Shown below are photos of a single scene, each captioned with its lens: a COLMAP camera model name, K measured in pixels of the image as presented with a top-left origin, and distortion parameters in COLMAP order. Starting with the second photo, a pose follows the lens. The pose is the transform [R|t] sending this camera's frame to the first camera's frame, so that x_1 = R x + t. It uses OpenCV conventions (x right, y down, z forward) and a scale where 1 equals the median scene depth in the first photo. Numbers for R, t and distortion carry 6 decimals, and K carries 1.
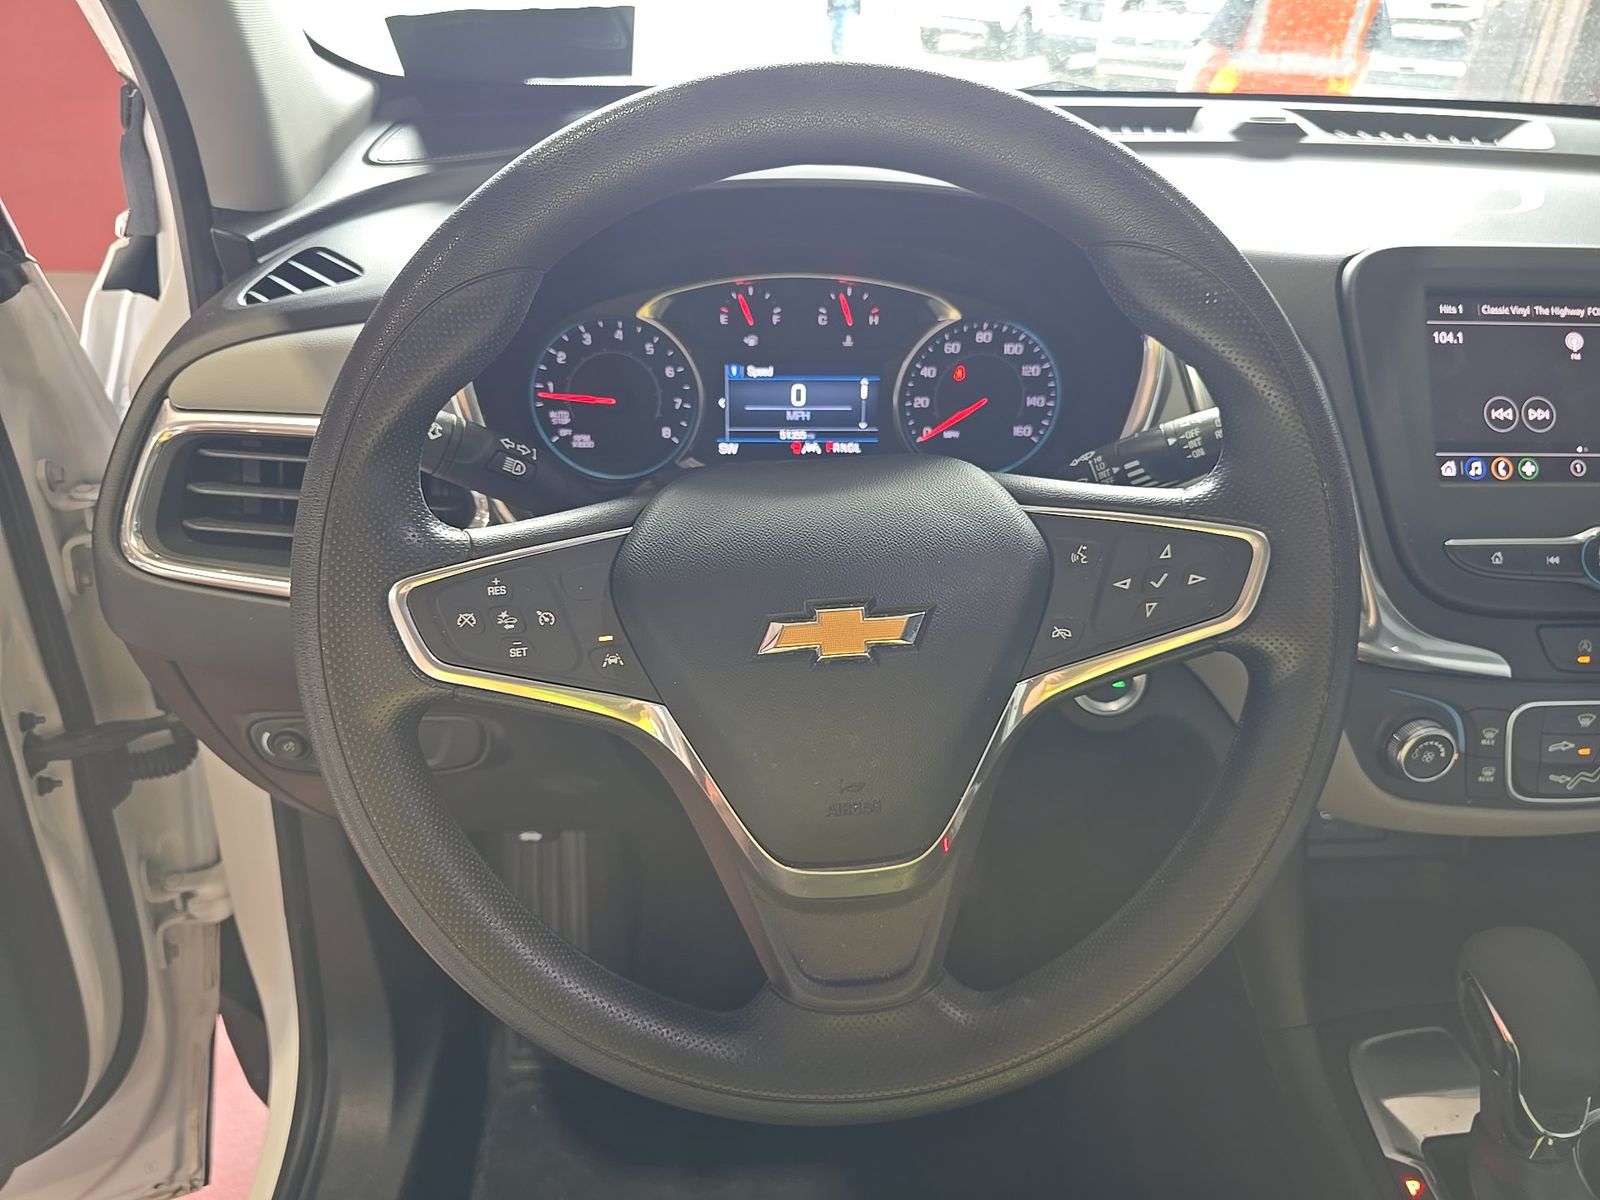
lens RADIAL K [[1077.8, 0, 794.3], [0, 1077.8, 602.3], [0, 0, 1]] dist [0.027617, -0.034496]
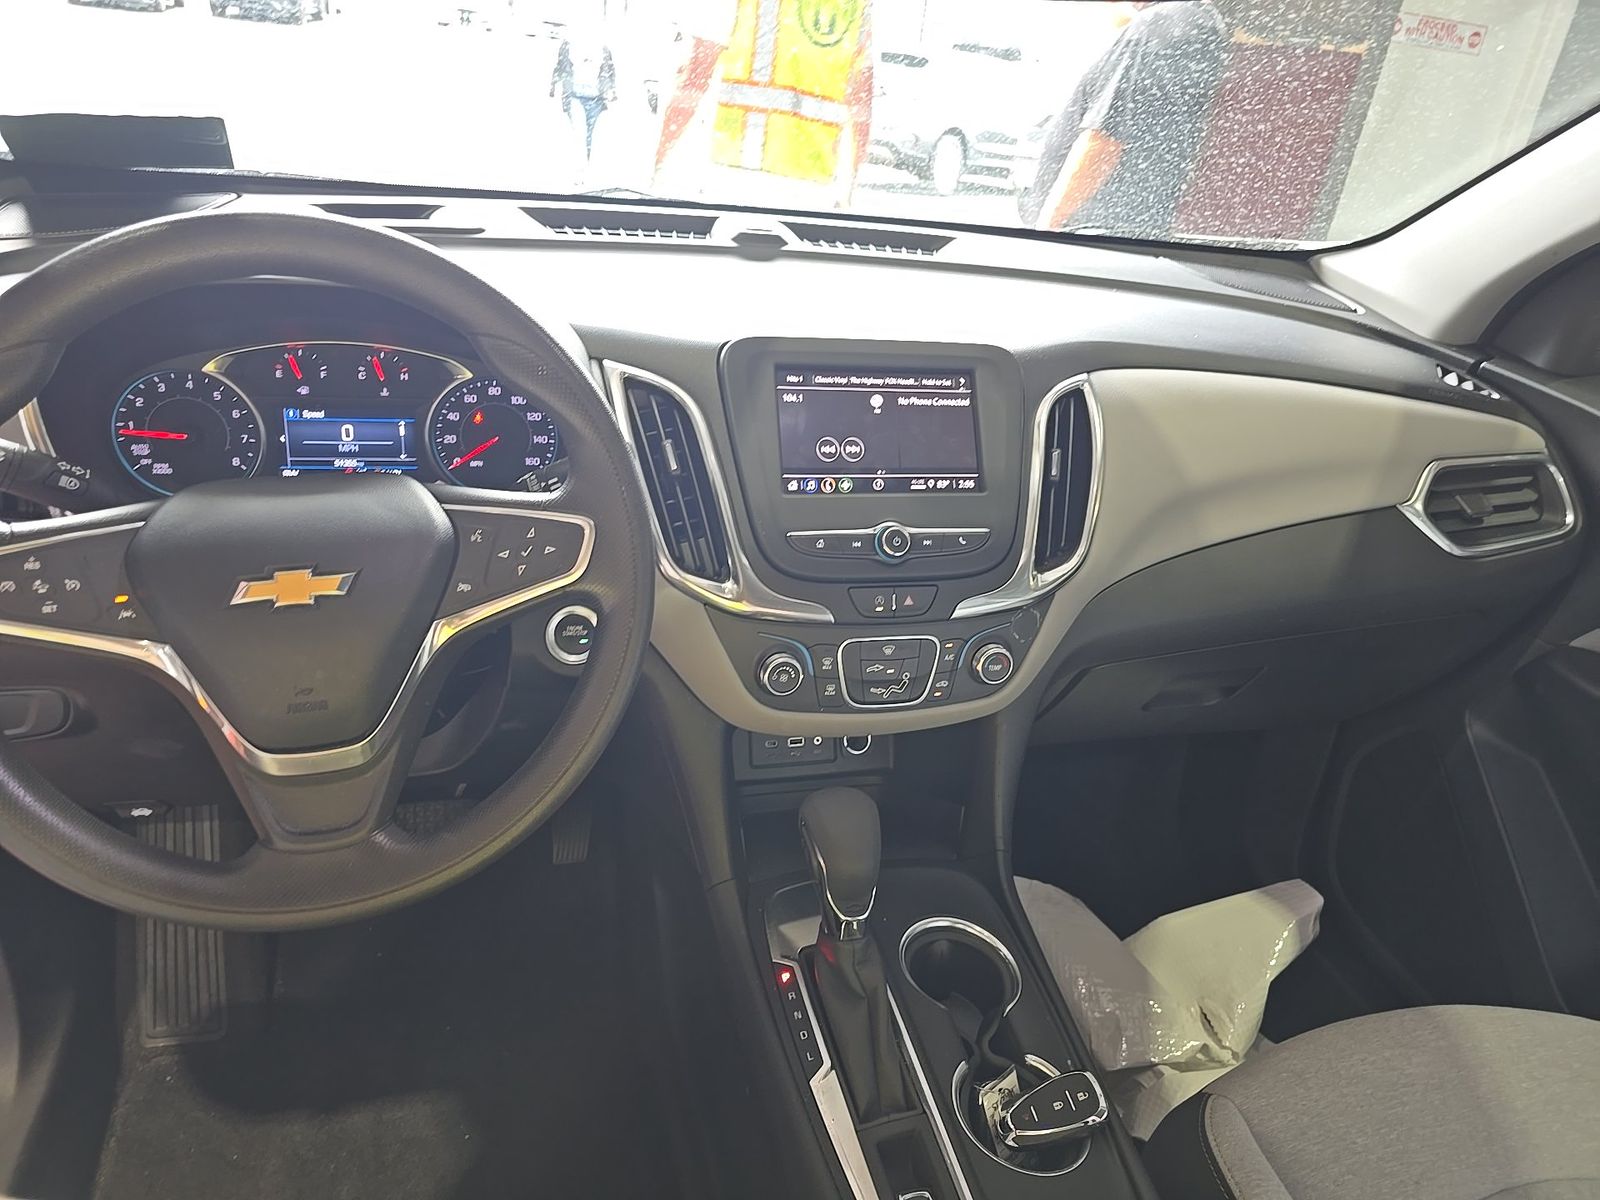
lens RADIAL K [[1077.8, 0, 804.7], [0, 1077.8, 595.5], [0, 0, 1]] dist [0.027617, -0.034496]
pose [[0.973480, -0.028263, 0.227019, 0.242079], [0.039007, 0.998314, -0.042979, 0.080538], [-0.225422, 0.050694, 0.972941, -0.379877]]
